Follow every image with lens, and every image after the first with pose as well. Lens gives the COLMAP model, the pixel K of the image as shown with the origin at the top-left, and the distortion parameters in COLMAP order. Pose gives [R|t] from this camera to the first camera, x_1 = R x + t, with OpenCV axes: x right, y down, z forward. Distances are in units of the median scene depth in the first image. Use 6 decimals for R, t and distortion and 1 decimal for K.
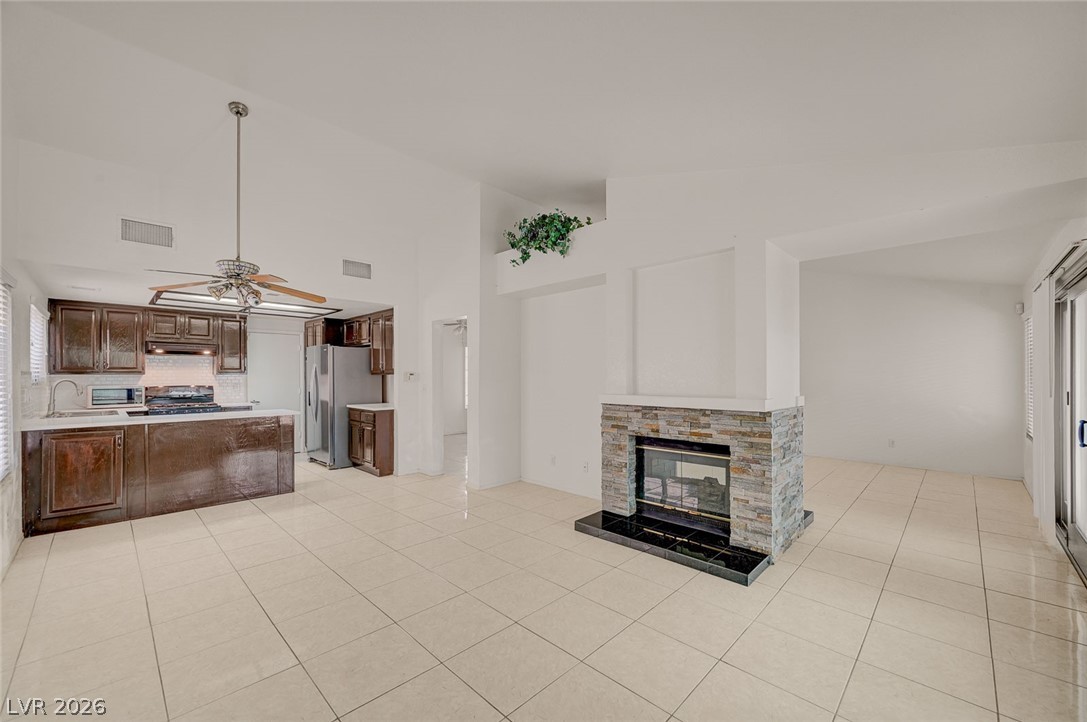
lens RADIAL K [[434.1, 0, 547.0], [0, 434.1, 374.9], [0, 0, 1]] dist [-0.001967, -0.000177]
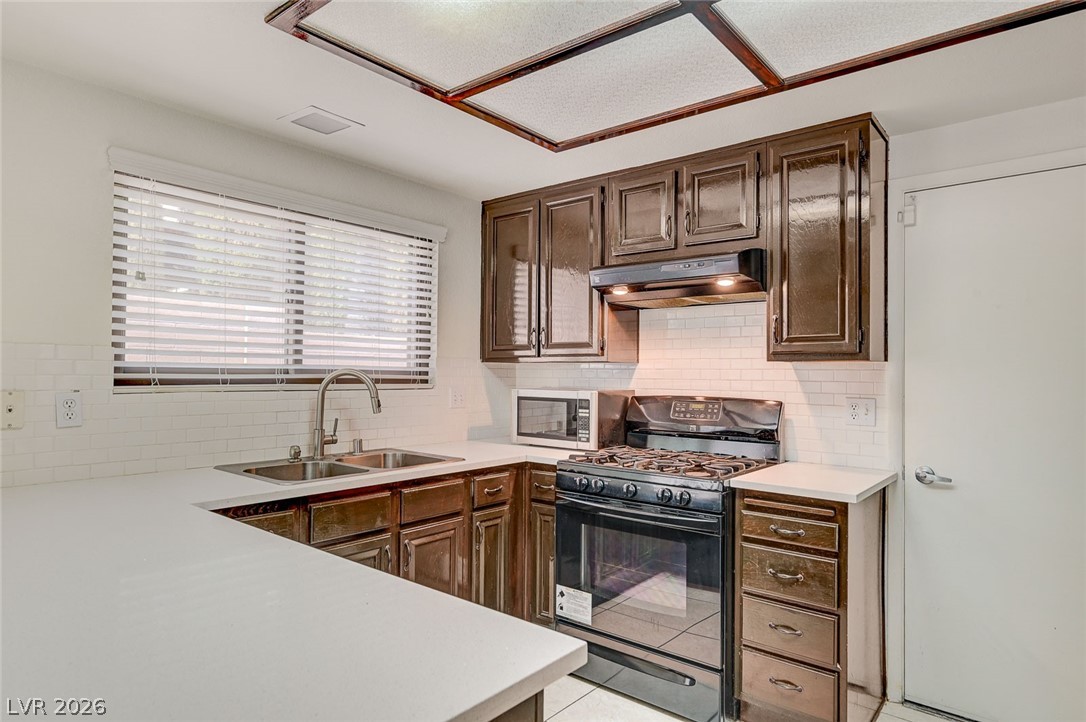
lens RADIAL K [[624.5, 0, 543.0], [0, 624.5, 361.0], [0, 0, 1]] dist [0.004734, 0.000036]
pose [[0.082223, -0.016849, -0.996471, -0.414855], [-0.009027, 0.999803, -0.017651, 0.008068], [0.996573, 0.010446, 0.082055, 0.904885]]
